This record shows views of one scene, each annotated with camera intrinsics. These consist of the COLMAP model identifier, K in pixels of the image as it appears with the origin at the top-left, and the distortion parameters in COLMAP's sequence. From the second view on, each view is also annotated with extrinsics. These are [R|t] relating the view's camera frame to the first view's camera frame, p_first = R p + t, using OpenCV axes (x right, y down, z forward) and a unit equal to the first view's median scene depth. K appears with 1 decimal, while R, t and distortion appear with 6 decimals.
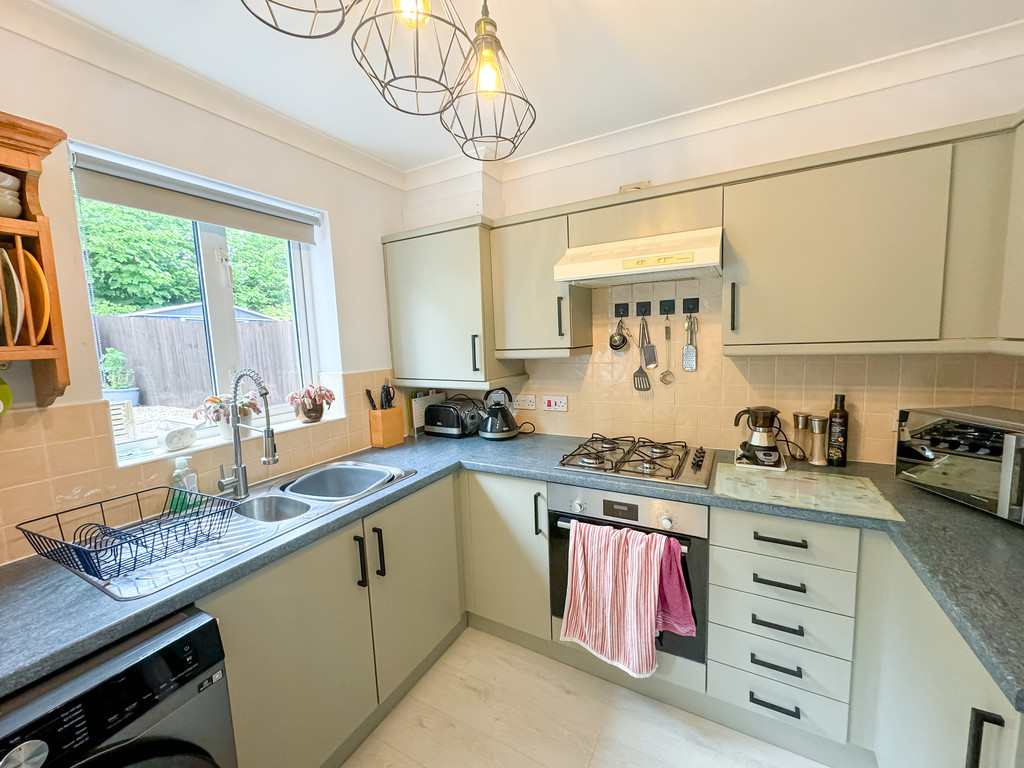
lens RADIAL K [[408.1, 0, 505.6], [0, 408.1, 383.7], [0, 0, 1]] dist [-0.006323, 0.000198]
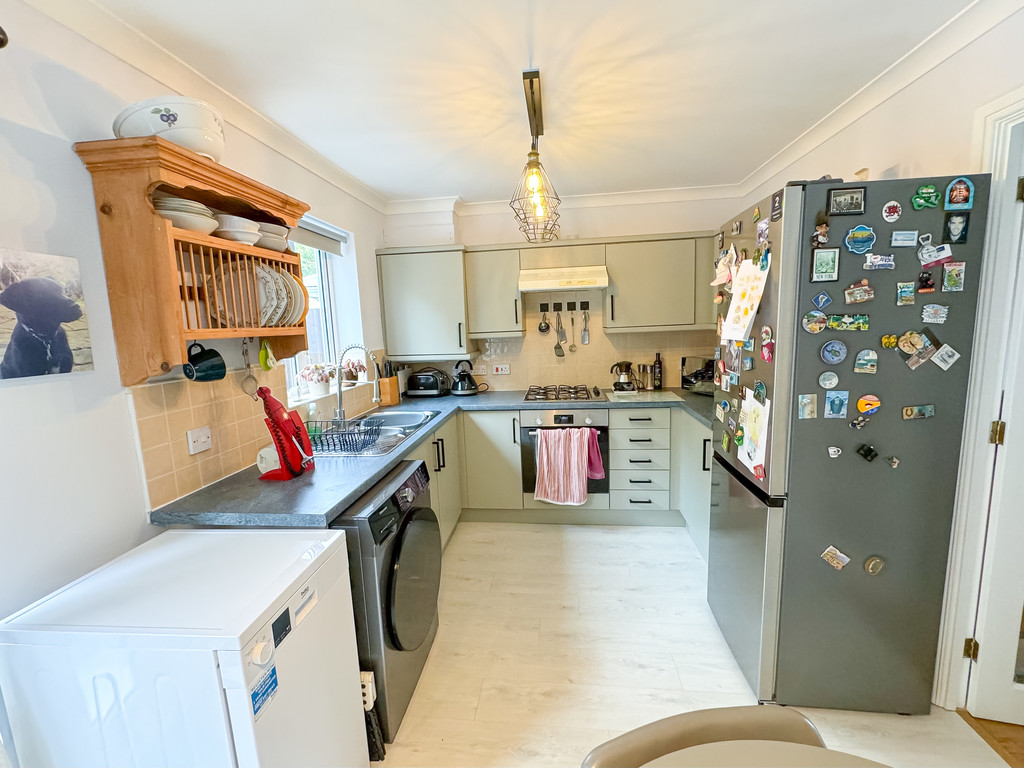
lens RADIAL K [[408.1, 0, 518.7], [0, 408.1, 378.9], [0, 0, 1]] dist [-0.006323, 0.000198]
pose [[0.923768, -0.051157, 0.379519, -0.514435], [0.047064, 0.998690, 0.020061, 0.074910], [-0.380049, -0.000670, 0.924966, -0.529114]]
